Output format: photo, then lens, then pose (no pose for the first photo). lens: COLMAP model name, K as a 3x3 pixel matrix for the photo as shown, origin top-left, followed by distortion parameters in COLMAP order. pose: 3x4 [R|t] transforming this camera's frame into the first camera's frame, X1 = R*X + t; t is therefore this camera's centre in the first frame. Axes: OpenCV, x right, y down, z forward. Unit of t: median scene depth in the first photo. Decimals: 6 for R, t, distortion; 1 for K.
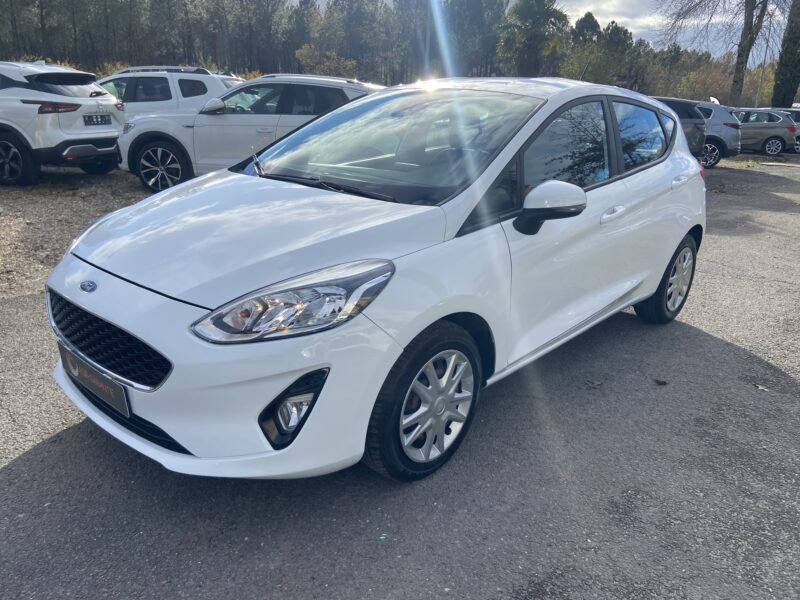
lens RADIAL K [[605.4, 0, 403.6], [0, 605.4, 302.0], [0, 0, 1]] dist [0.128715, -0.164482]
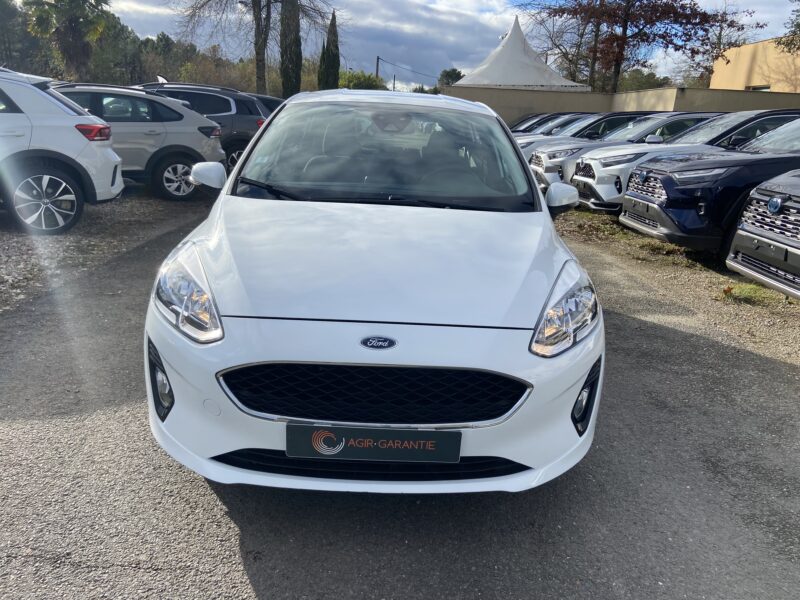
lens RADIAL K [[605.4, 0, 403.6], [0, 605.4, 302.0], [0, 0, 1]] dist [0.128715, -0.164482]
pose [[0.728895, -0.205137, 0.653170, -0.594000], [0.193640, 0.976870, 0.090709, -0.087536], [-0.656670, 0.060362, 0.751759, 0.180337]]
